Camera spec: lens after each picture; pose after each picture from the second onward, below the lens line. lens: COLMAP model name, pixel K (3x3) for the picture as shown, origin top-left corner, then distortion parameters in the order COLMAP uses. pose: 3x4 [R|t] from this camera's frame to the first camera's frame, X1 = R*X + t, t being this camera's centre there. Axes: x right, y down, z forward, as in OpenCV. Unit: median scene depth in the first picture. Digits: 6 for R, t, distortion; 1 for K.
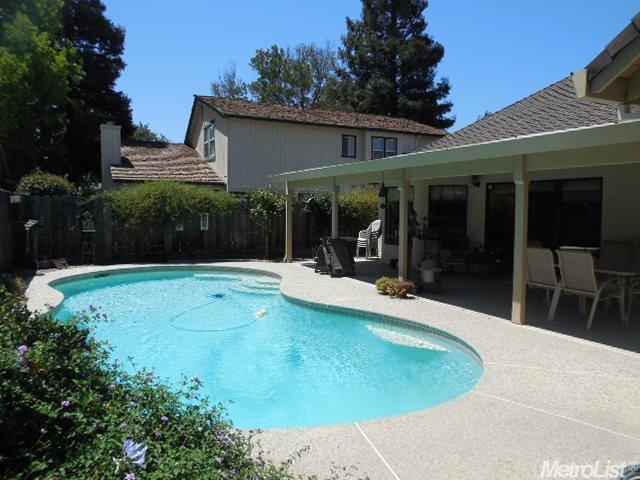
lens RADIAL K [[486.3, 0, 320.0], [0, 486.3, 240.0], [0, 0, 1]] dist [-0.004170, 0.003303]
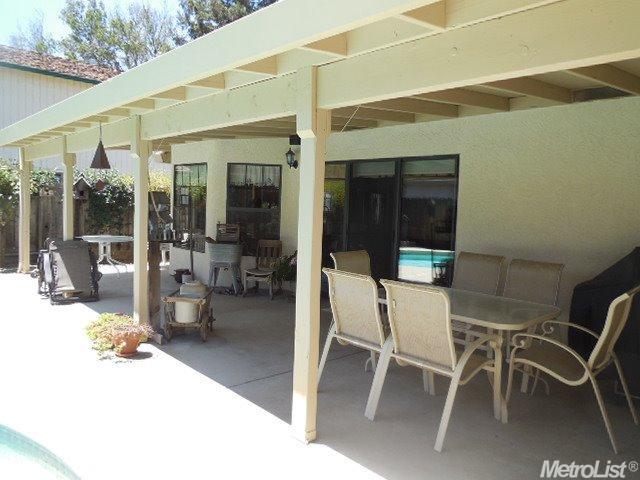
lens RADIAL K [[486.3, 0, 320.0], [0, 486.3, 240.0], [0, 0, 1]] dist [-0.004170, 0.003303]
pose [[0.962750, 0.010090, 0.270206, 0.218874], [-0.013499, 0.999851, 0.010758, -0.017838], [-0.270057, -0.014005, 0.962742, 0.406816]]
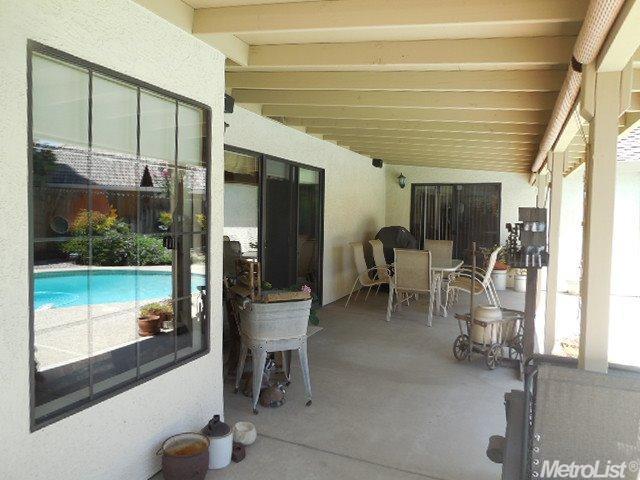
lens RADIAL K [[486.3, 0, 320.0], [0, 486.3, 240.0], [0, 0, 1]] dist [-0.004170, 0.003303]
pose [[-0.666043, -0.055781, 0.743825, -0.037160], [0.026695, 0.994779, 0.098504, -0.087980], [-0.745436, 0.085465, -0.661076, 1.515300]]
